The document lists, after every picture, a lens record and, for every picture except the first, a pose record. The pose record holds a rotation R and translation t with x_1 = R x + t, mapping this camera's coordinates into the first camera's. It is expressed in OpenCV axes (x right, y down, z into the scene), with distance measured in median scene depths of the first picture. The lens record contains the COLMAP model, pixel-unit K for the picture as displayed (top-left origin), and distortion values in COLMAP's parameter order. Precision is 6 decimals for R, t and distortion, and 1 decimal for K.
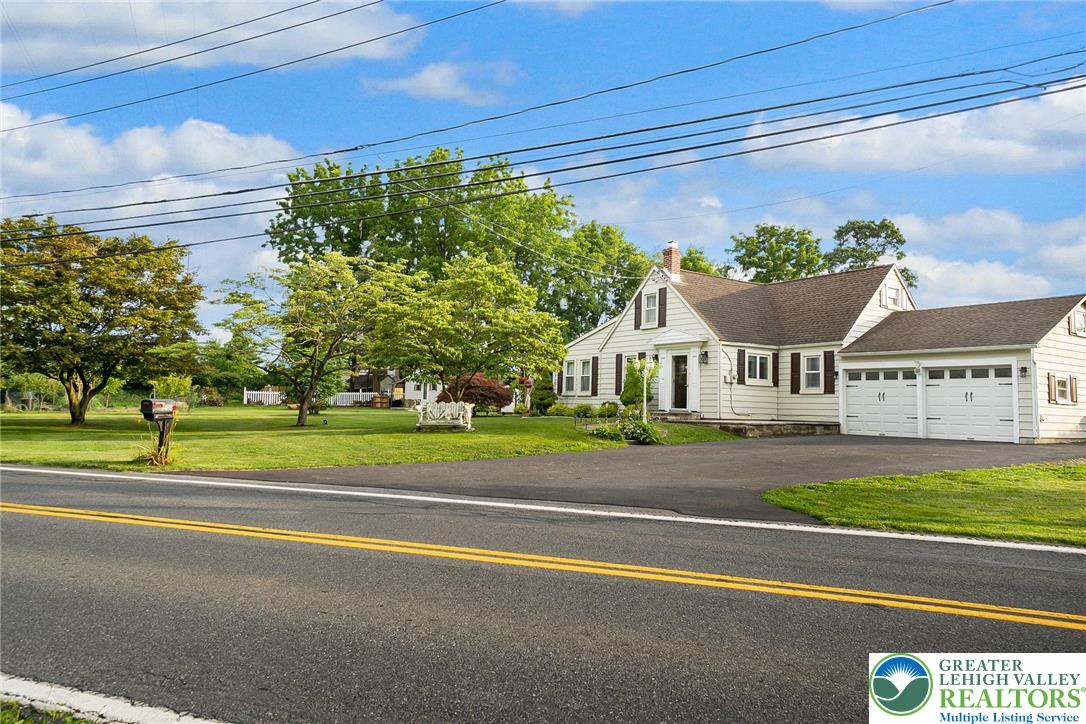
lens RADIAL K [[751.1, 0, 543.0], [0, 751.1, 362.0], [0, 0, 1]] dist [0.005944, 0.000235]
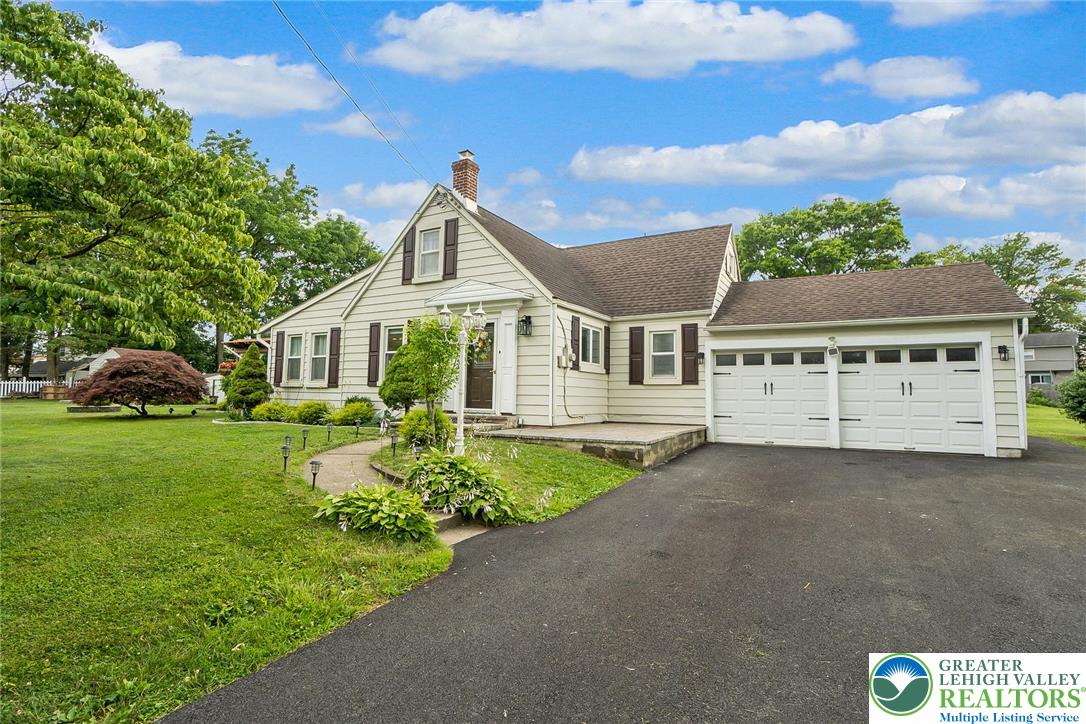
lens RADIAL K [[528.2, 0, 543.0], [0, 528.2, 362.0], [0, 0, 1]] dist [-0.031059, -0.000020]
pose [[0.900868, 0.016305, 0.433786, 0.038877], [-0.017902, 0.999840, -0.000404, 0.022620], [-0.433723, -0.007401, 0.901016, 0.580353]]
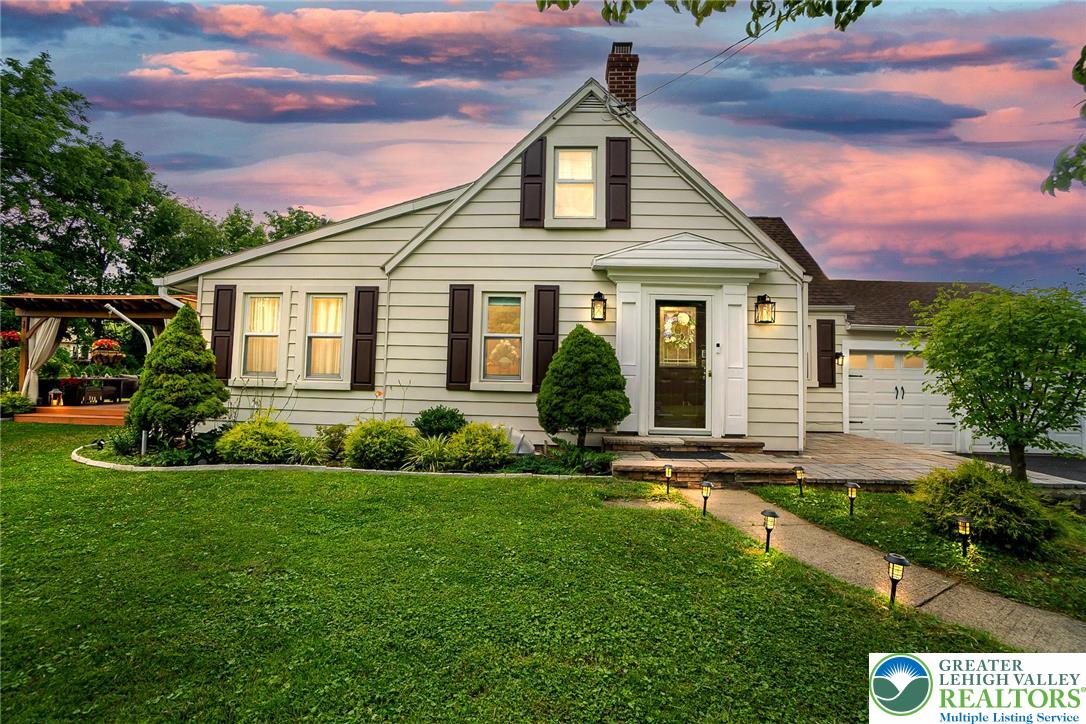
lens RADIAL K [[480.8, 0, 543.0], [0, 480.8, 362.0], [0, 0, 1]] dist [-0.042835, 0.000053]
pose [[0.613150, 0.018954, 0.789739, -0.075684], [-0.052250, 0.998496, 0.016603, 0.025355], [-0.788237, -0.051444, 0.613218, 0.892781]]
